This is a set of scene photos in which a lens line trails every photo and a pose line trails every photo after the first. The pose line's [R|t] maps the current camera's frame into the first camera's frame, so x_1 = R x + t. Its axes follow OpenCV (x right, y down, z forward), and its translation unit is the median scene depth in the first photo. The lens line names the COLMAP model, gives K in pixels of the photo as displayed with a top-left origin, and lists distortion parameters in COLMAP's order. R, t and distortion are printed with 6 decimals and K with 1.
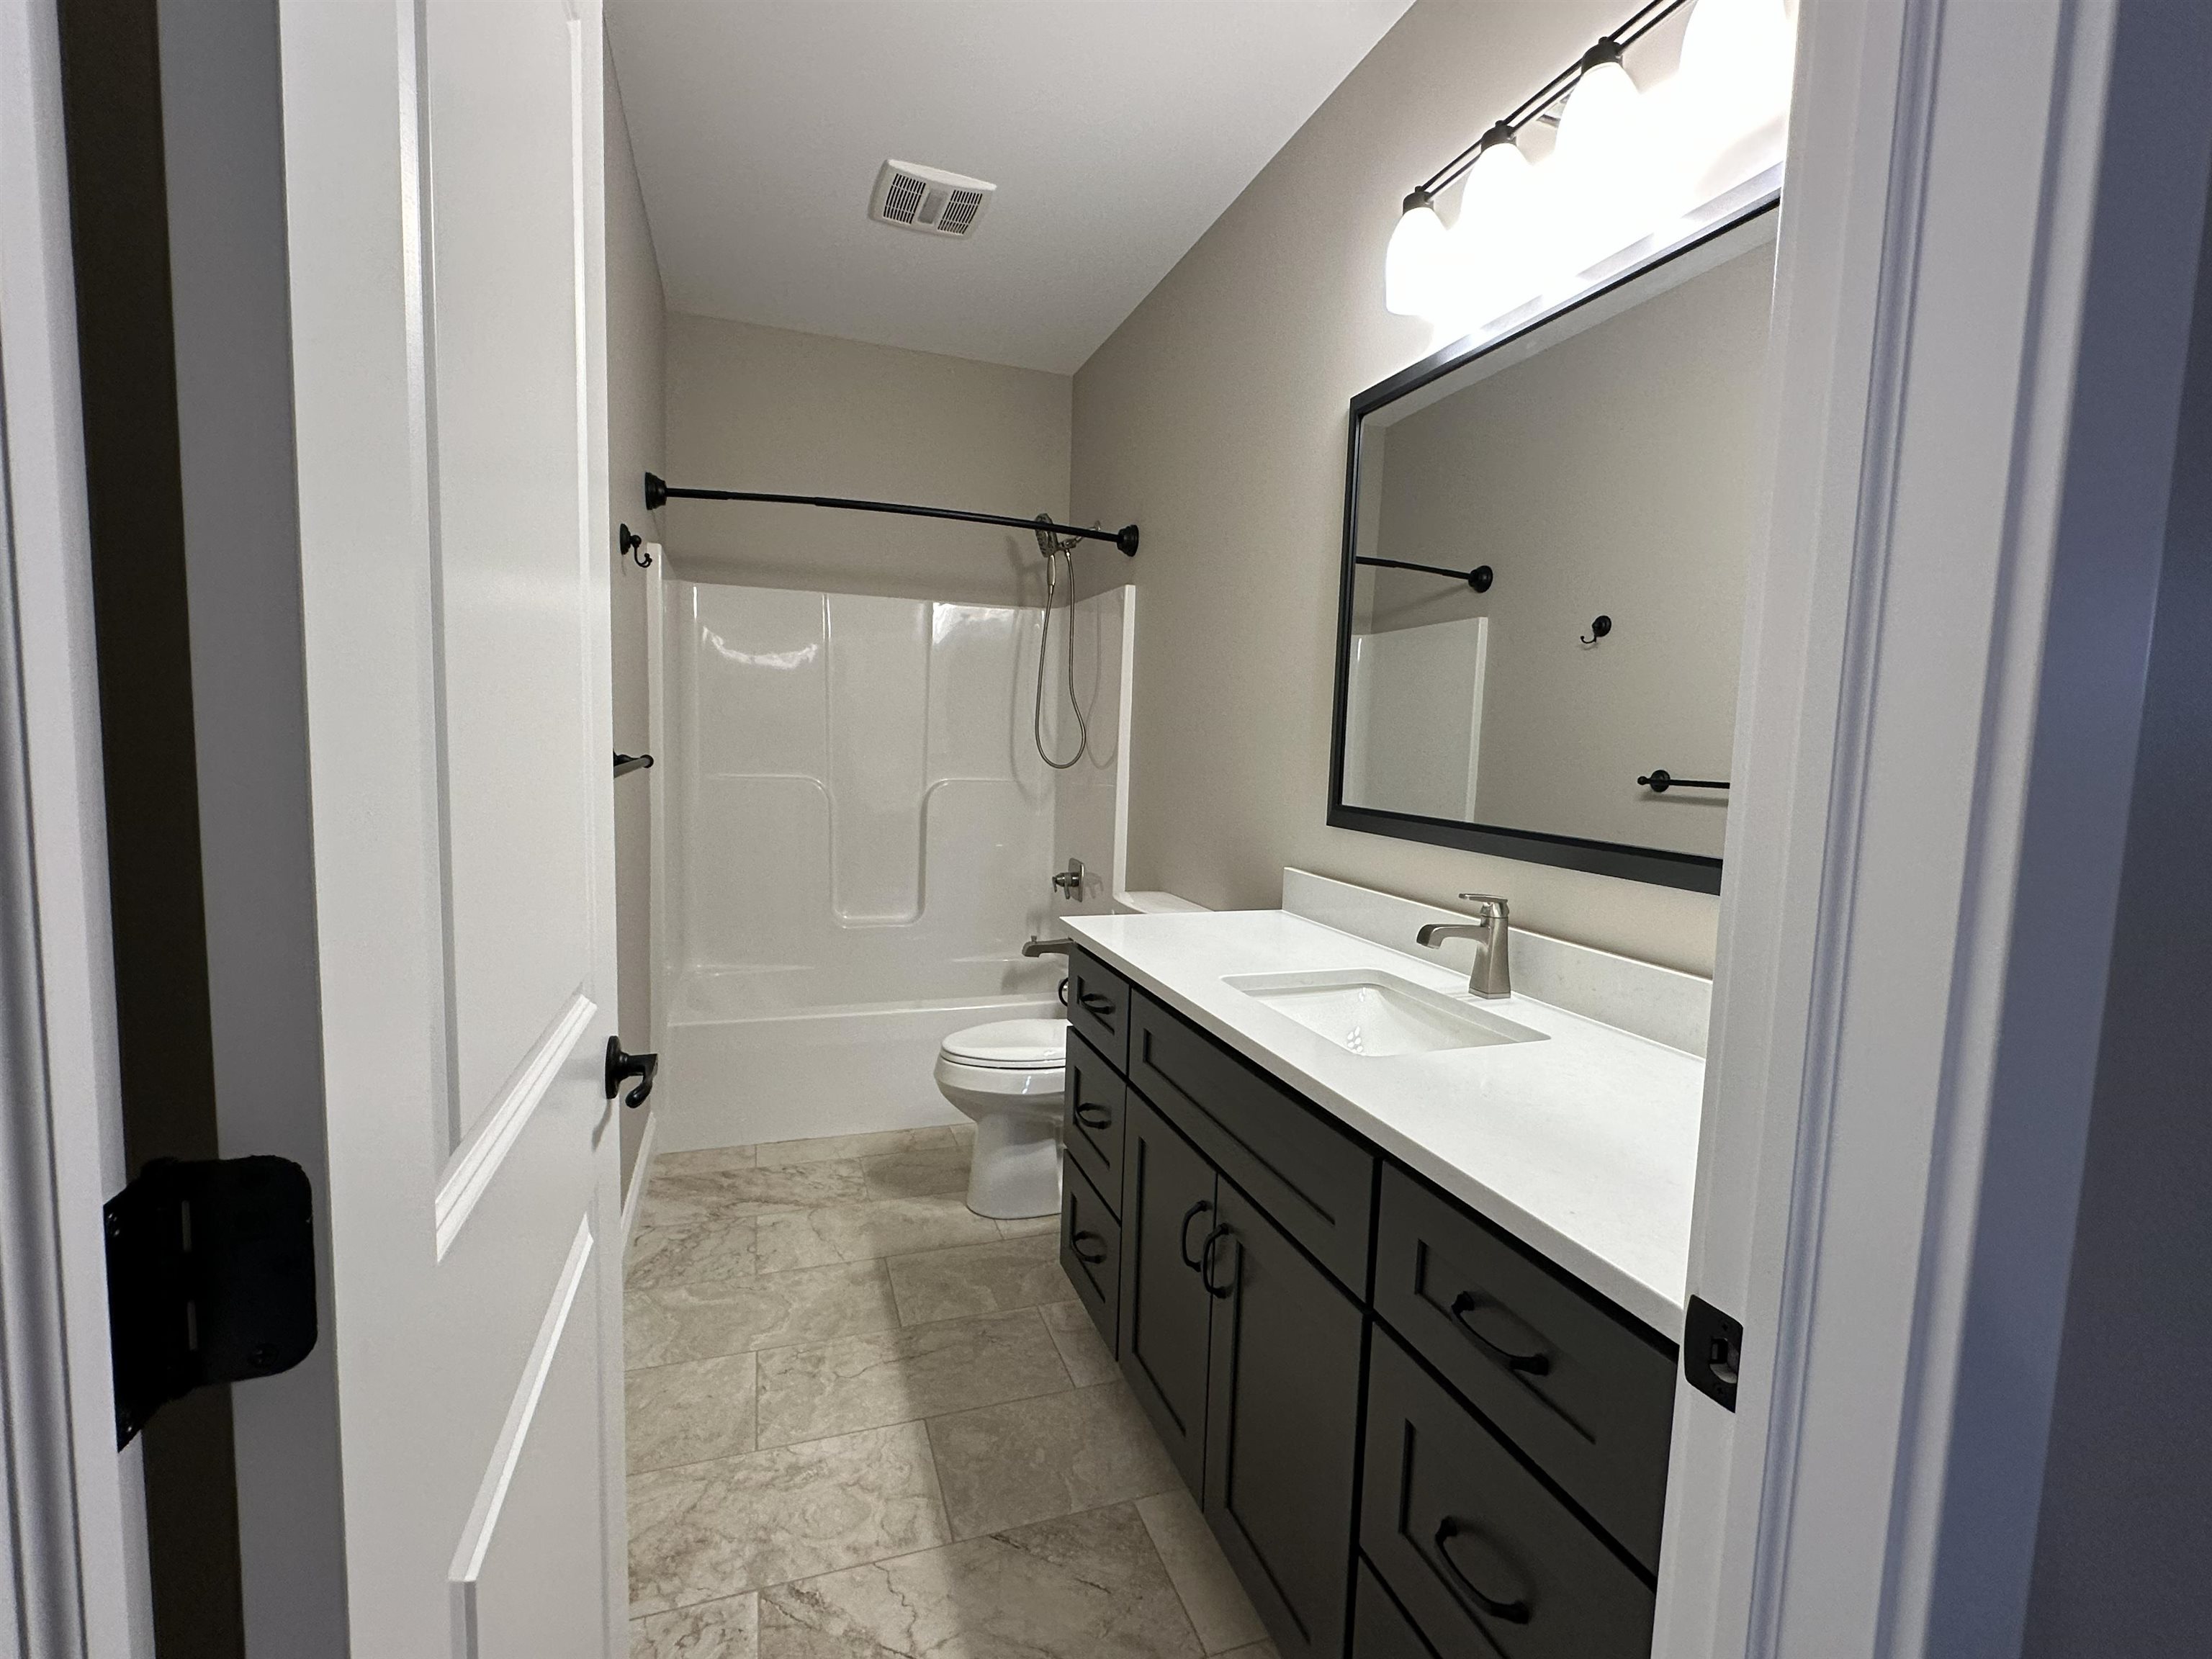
lens RADIAL K [[973.3, 0, 1106.0], [0, 973.3, 829.5], [0, 0, 1]] dist [-0.001189, 0.000034]
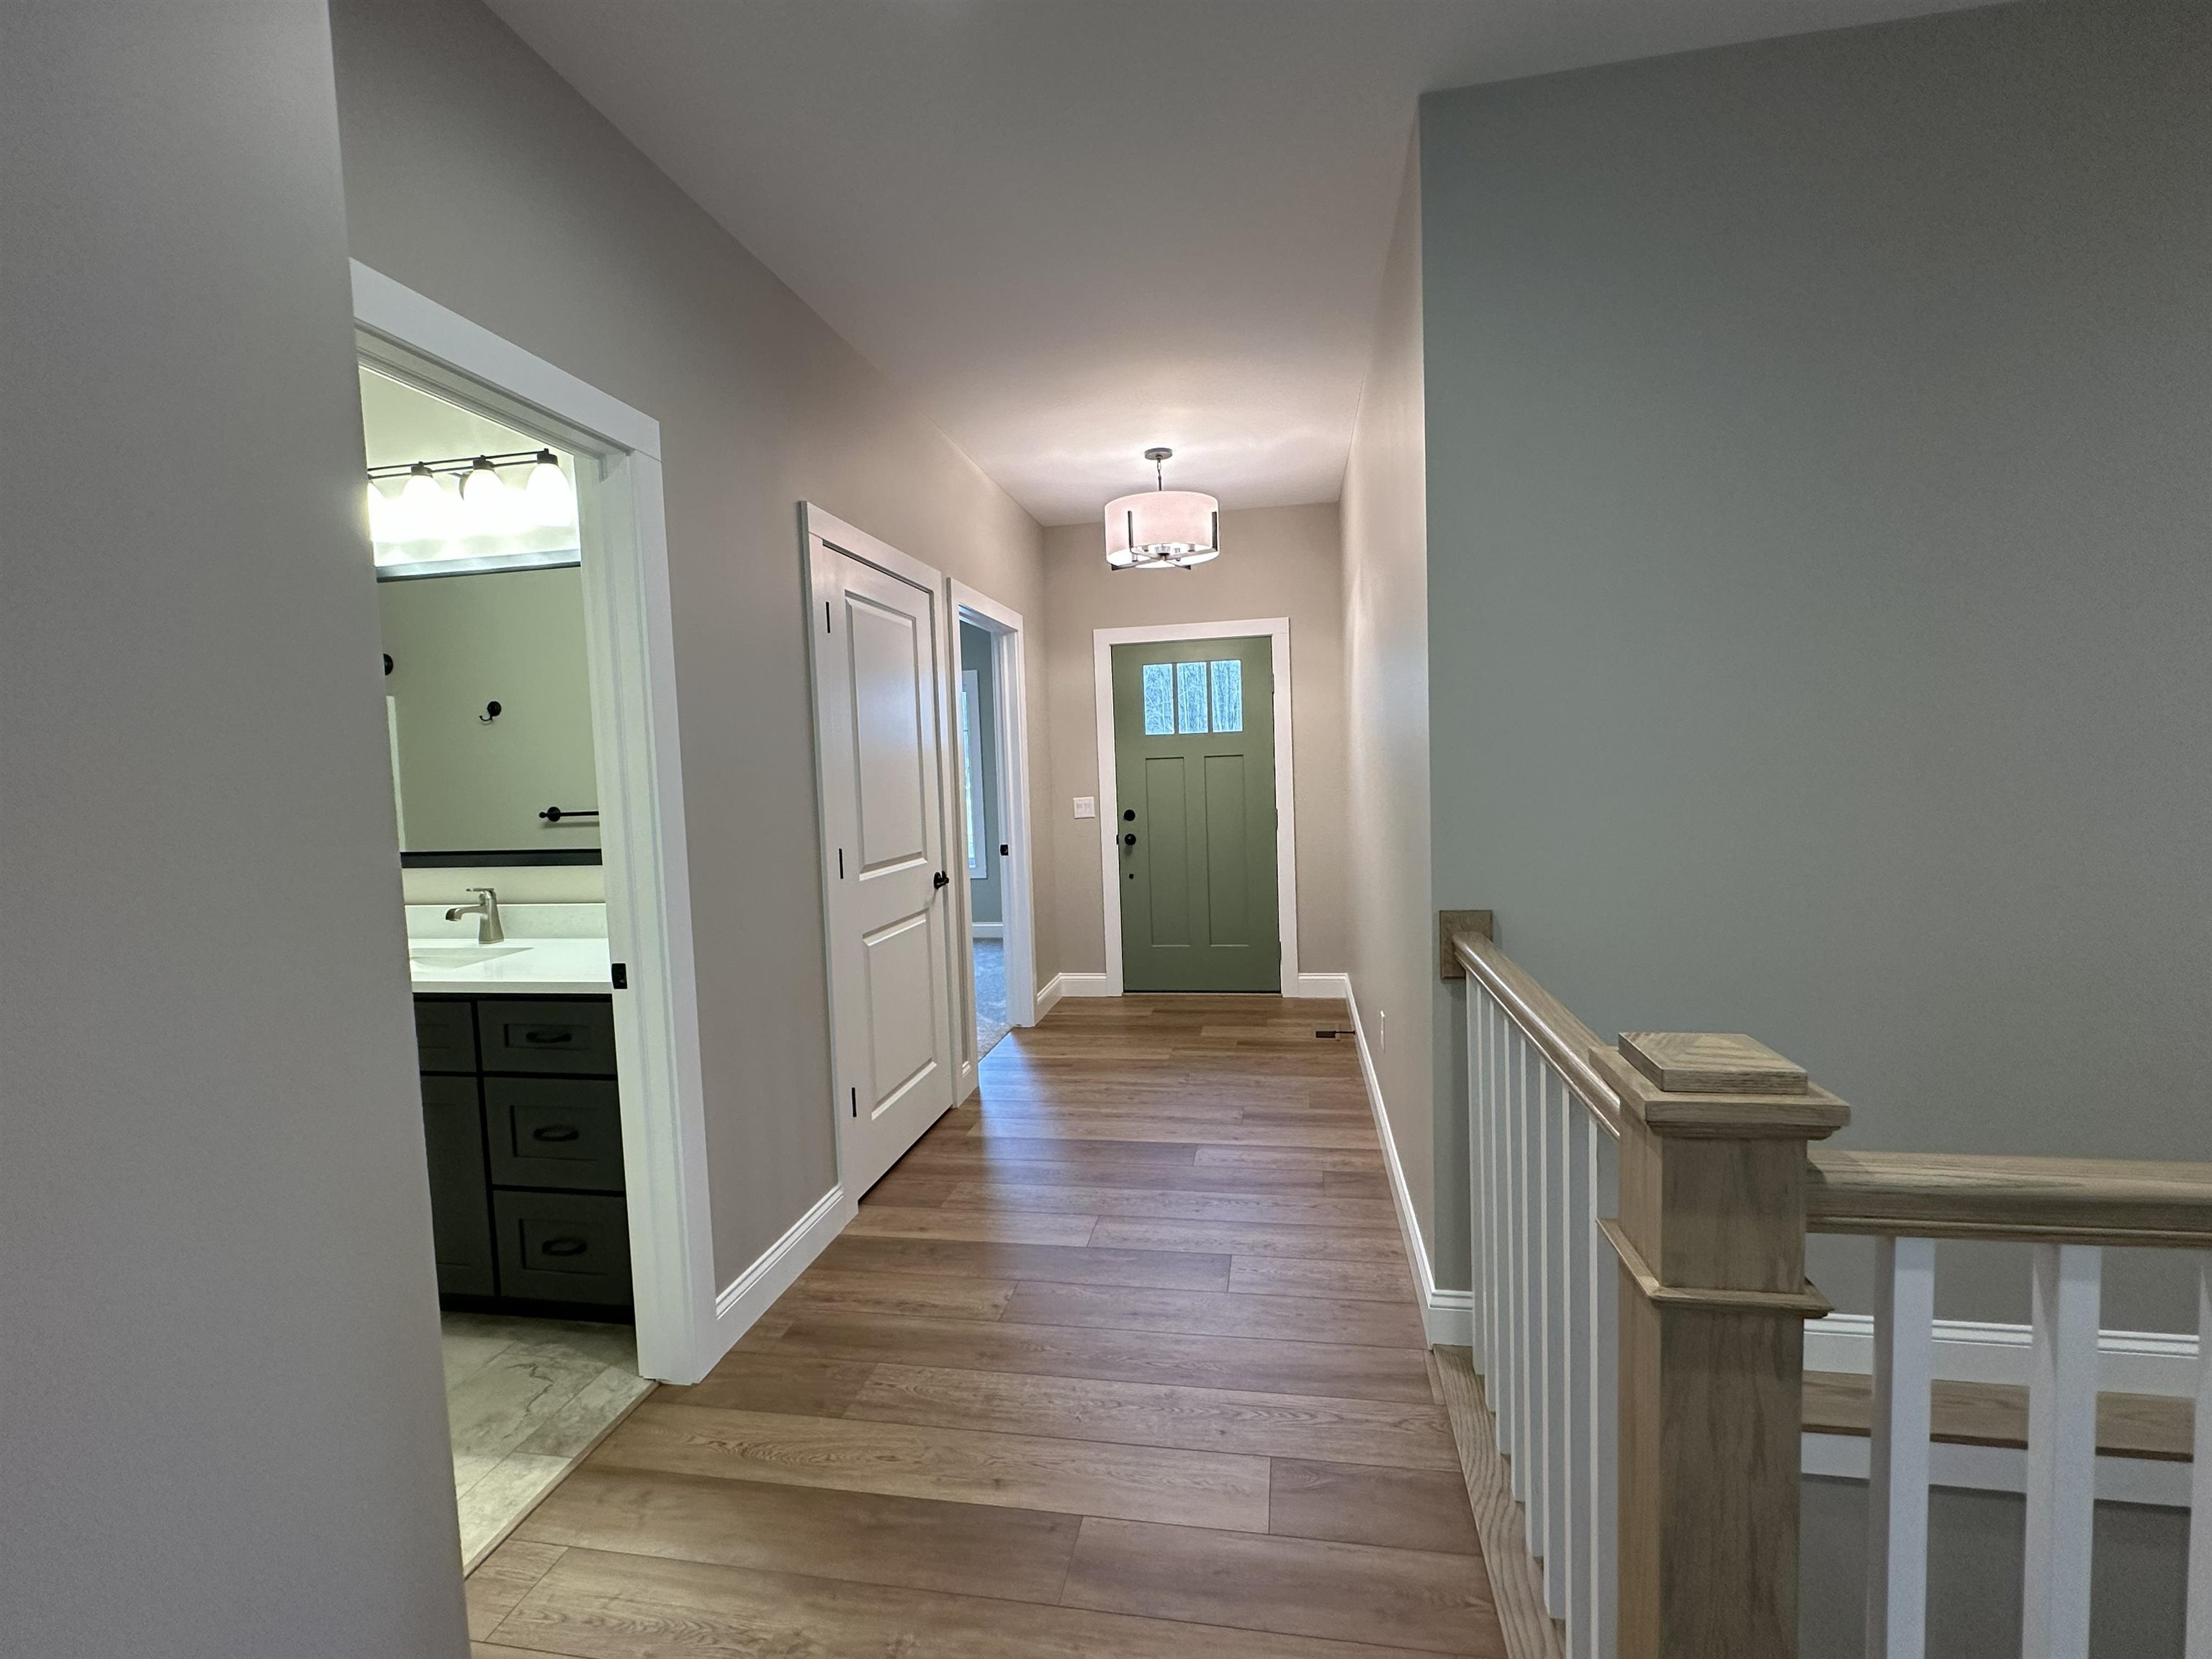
lens RADIAL K [[980.5, 0, 1106.0], [0, 980.5, 829.5], [0, 0, 1]] dist [-0.000983, -0.000178]
pose [[0.495287, -0.109113, 0.861850, -0.660115], [0.134315, 0.989770, 0.048121, 0.031508], [-0.858283, 0.091925, 0.504875, -1.032162]]
